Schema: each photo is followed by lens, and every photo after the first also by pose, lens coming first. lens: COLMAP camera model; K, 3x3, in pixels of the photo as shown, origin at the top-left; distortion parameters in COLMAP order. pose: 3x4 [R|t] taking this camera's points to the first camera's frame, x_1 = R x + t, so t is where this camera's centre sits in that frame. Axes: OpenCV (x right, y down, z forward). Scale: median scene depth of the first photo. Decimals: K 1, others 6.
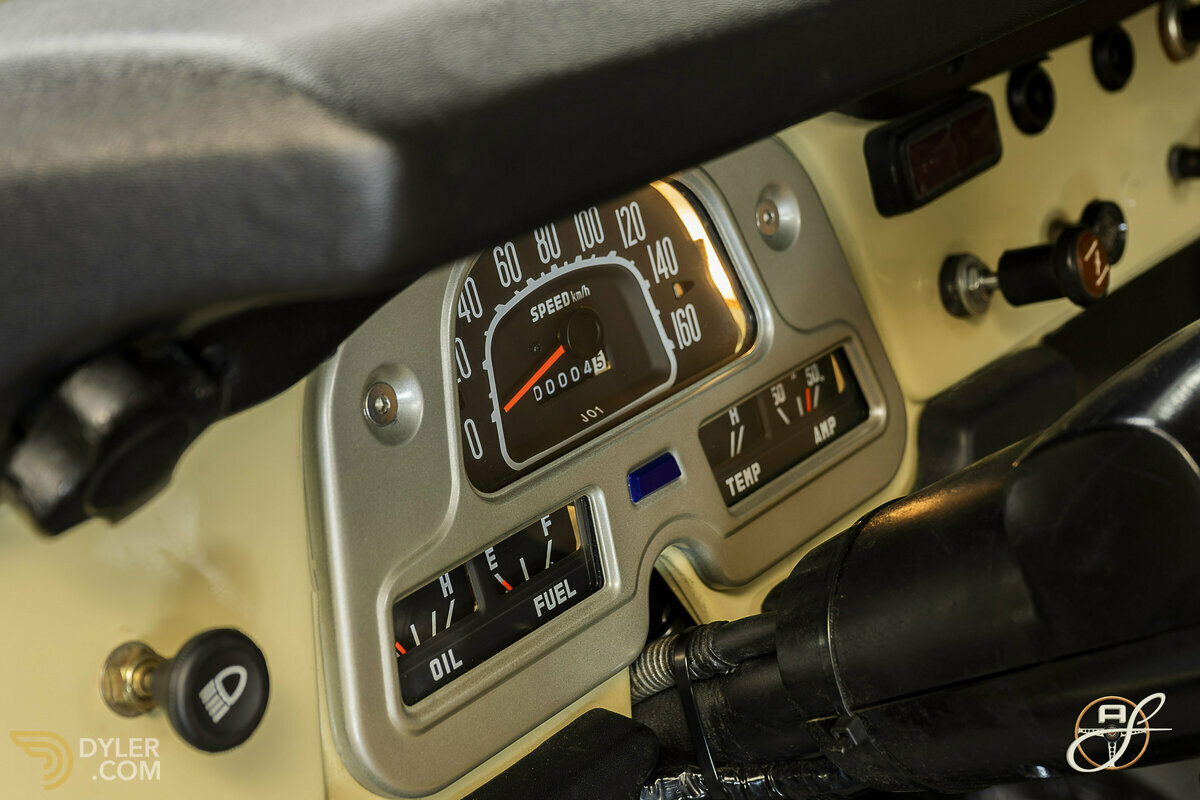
lens RADIAL K [[2285.6, 0, 600.0], [0, 2285.6, 400.0], [0, 0, 1]] dist [-0.101048, -0.144241]
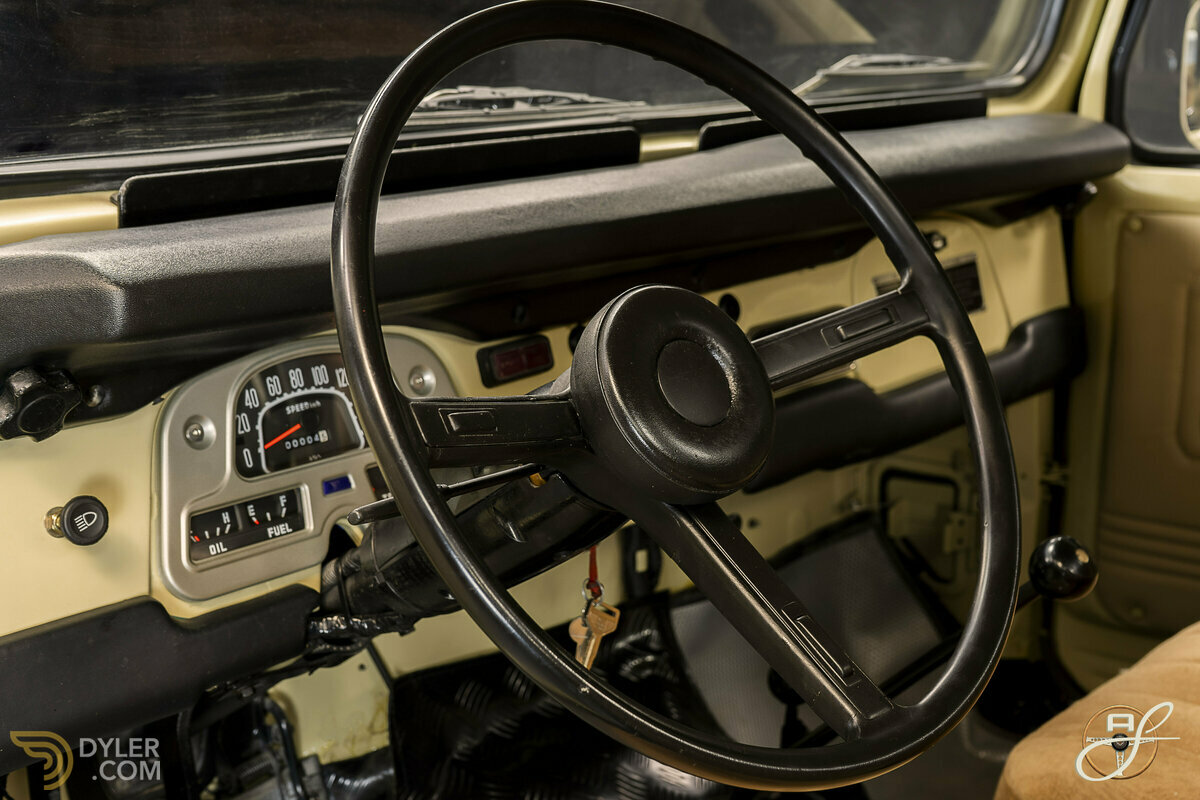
lens RADIAL K [[1549.4, 0, 600.0], [0, 1549.4, 400.0], [0, 0, 1]] dist [-0.003101, 0.037247]
pose [[0.997822, 0.042772, -0.050226, 0.359612], [-0.049758, 0.987842, -0.147282, 0.165021], [0.043316, 0.149460, 0.987819, -0.510420]]
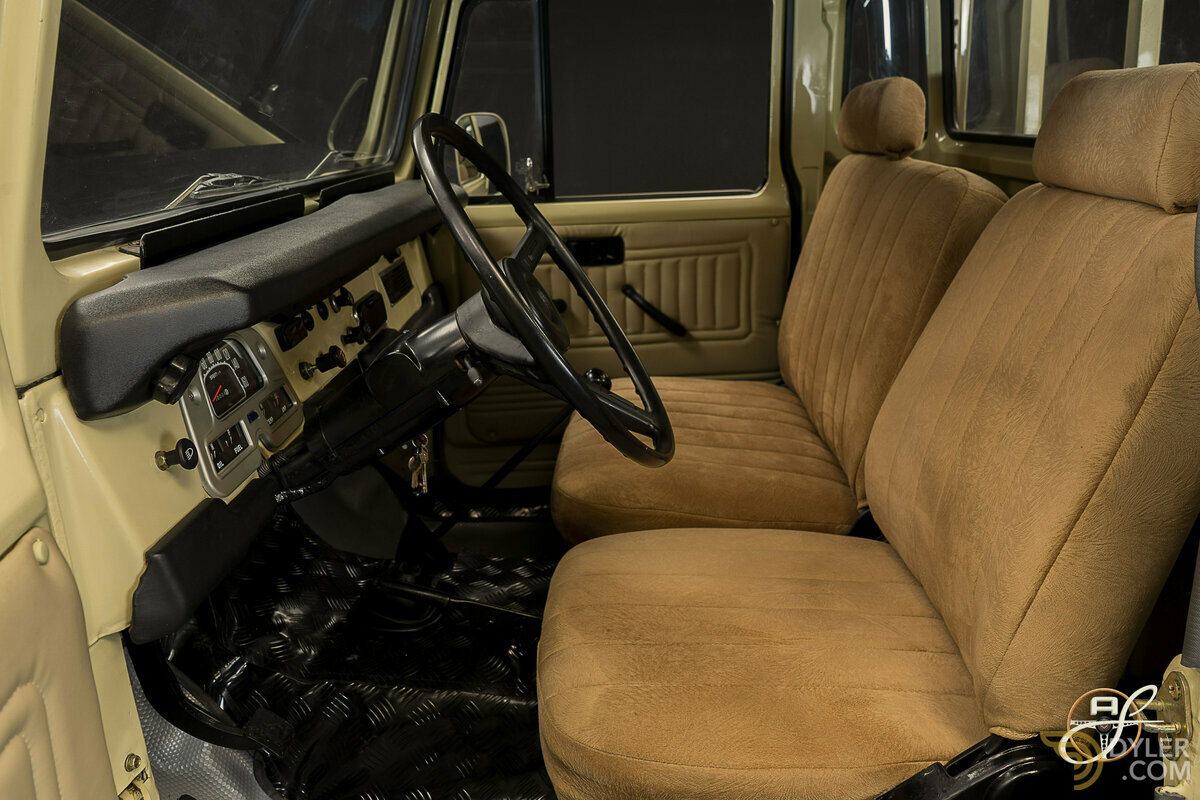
lens RADIAL K [[930.7, 0, 600.0], [0, 930.7, 400.0], [0, 0, 1]] dist [0.007802, 0.001531]
pose [[0.799823, -0.165889, 0.576857, -0.394202], [0.235852, 0.970608, -0.047892, 0.212788], [-0.551958, 0.174358, 0.815440, -0.533432]]
